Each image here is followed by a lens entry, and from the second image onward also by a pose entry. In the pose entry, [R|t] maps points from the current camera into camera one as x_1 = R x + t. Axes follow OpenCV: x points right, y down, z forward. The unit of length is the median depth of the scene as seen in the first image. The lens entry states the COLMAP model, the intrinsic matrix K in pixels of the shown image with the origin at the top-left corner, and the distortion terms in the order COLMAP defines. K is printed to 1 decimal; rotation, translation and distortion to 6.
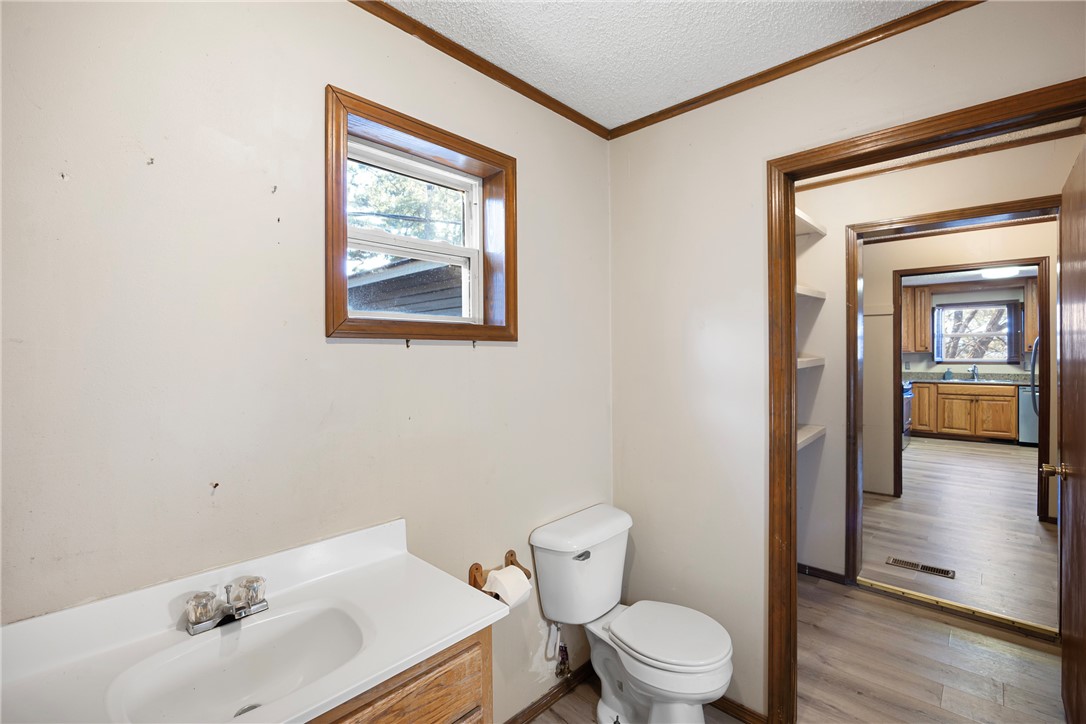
lens RADIAL K [[492.9, 0, 531.4], [0, 492.9, 355.2], [0, 0, 1]] dist [-0.018798, 0.002561]
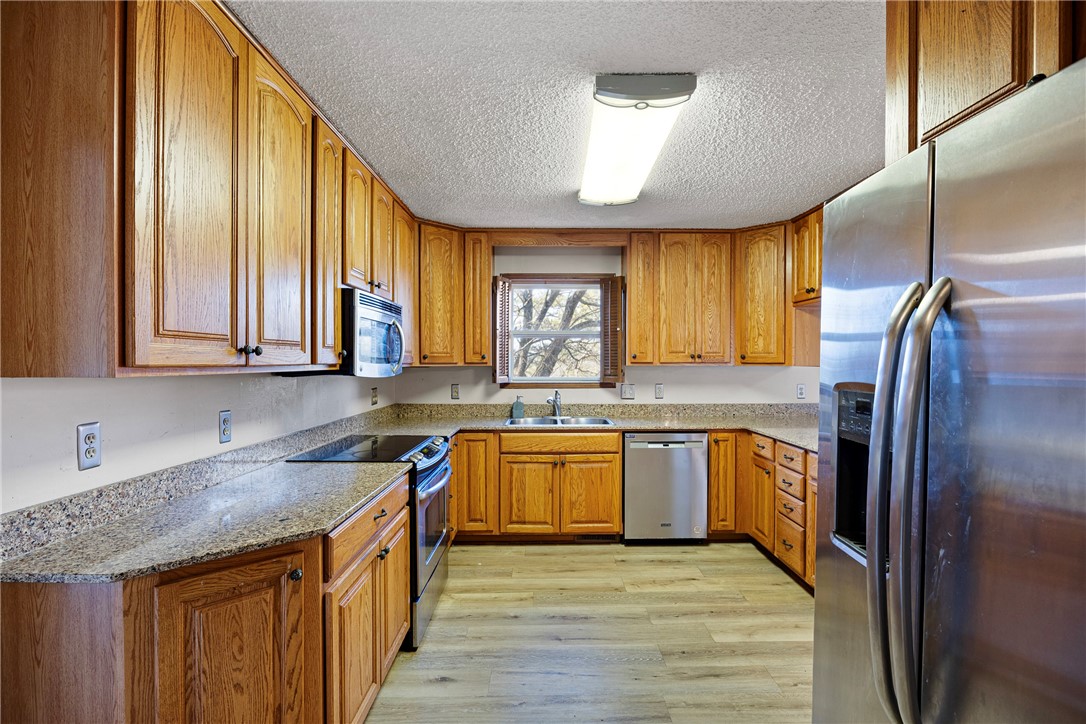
lens RADIAL K [[492.9, 0, 541.5], [0, 492.9, 364.2], [0, 0, 1]] dist [-0.018798, 0.002561]
pose [[0.724801, 0.002120, 0.688955, 0.529229], [-0.001925, 0.999998, -0.001052, -0.007139], [-0.688956, -0.000564, 0.724803, 0.621042]]
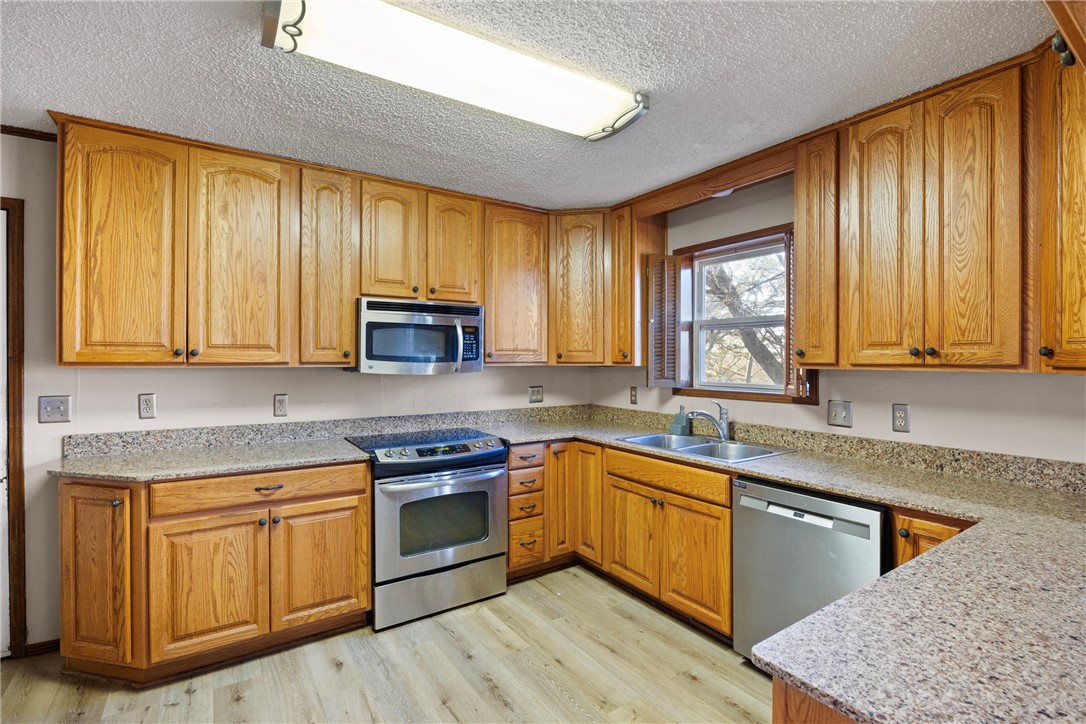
lens RADIAL K [[492.9, 0, 547.7], [0, 492.9, 358.9], [0, 0, 1]] dist [-0.018798, 0.002561]
pose [[0.978629, 0.008793, -0.205448, 0.866642], [-0.009532, 0.999951, -0.002608, -0.010327], [0.205415, 0.004510, 0.978665, 0.601275]]
